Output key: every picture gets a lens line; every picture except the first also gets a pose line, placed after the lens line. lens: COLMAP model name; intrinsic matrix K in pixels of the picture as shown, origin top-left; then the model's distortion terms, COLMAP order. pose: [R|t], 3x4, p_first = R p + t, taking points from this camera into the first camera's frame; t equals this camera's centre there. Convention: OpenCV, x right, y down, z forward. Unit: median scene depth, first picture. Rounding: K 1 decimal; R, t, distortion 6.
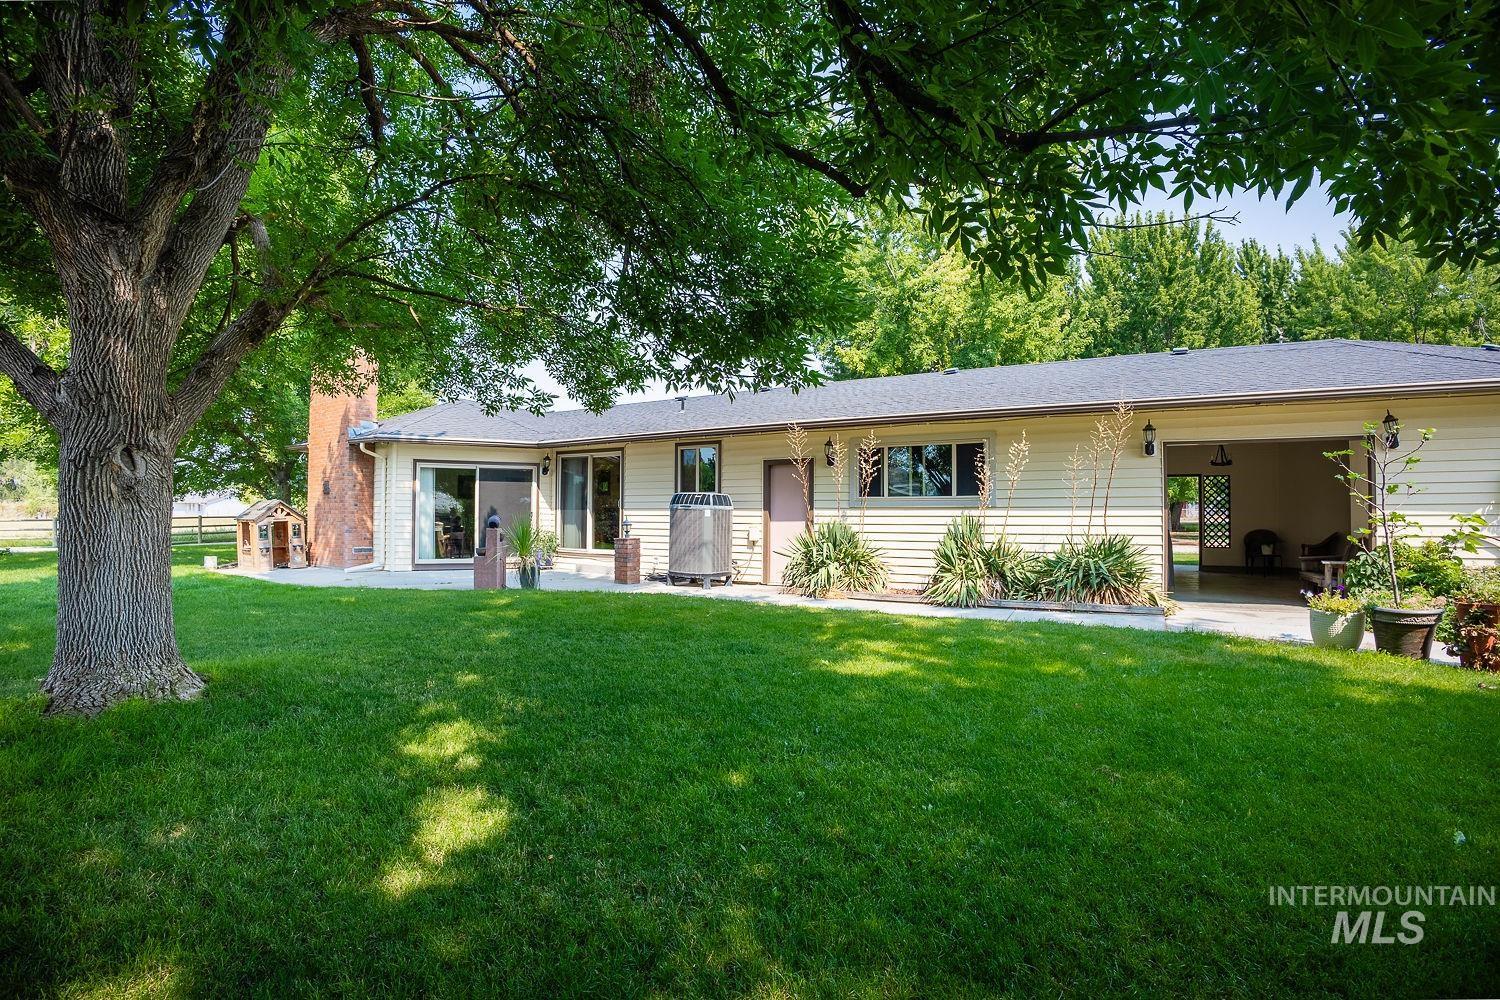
lens RADIAL K [[692.1, 0, 750.0], [0, 692.1, 500.0], [0, 0, 1]] dist [0.006789, -0.000306]
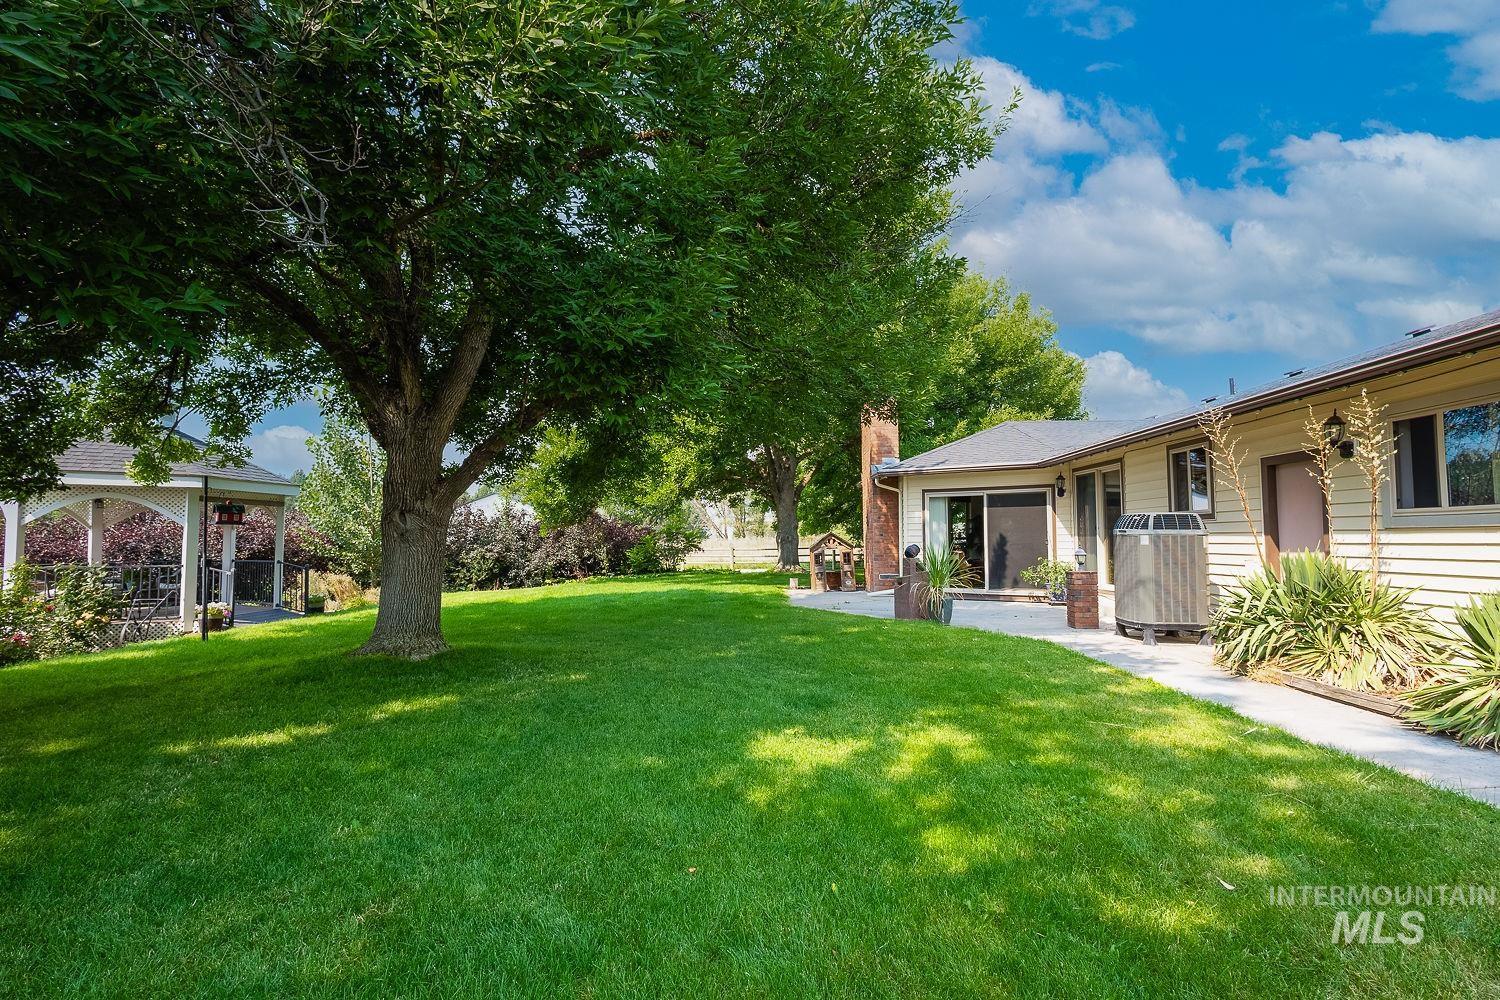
lens RADIAL K [[750.8, 0, 750.0], [0, 750.8, 500.0], [0, 0, 1]] dist [0.002549, -0.000072]
pose [[0.550174, -0.053941, -0.833306, 0.306980], [0.026298, 0.998536, -0.047274, 0.002455], [0.834636, 0.004094, 0.550787, 0.175403]]
